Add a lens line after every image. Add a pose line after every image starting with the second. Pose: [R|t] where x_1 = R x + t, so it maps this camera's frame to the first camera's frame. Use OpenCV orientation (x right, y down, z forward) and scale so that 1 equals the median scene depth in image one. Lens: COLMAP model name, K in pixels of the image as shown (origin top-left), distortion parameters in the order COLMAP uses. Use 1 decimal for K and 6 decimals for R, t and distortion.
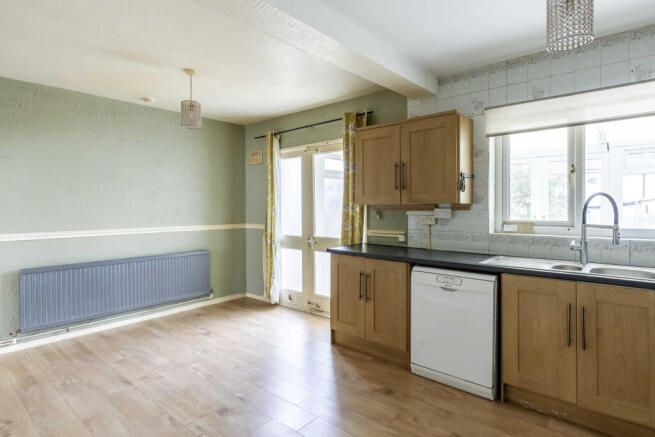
lens RADIAL K [[357.8, 0, 317.8], [0, 357.8, 208.2], [0, 0, 1]] dist [-0.003709, -0.000033]
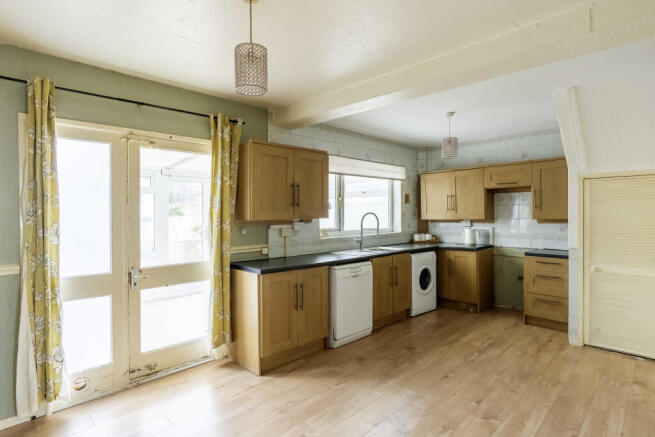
lens RADIAL K [[350.0, 0, 337.6], [0, 350.0, 217.0], [0, 0, 1]] dist [-0.005250, 0.000264]
pose [[0.034448, -0.008703, 0.999369, -0.879913], [0.009046, 0.999924, 0.008396, -0.026729], [-0.999366, 0.008751, 0.034524, 0.818641]]
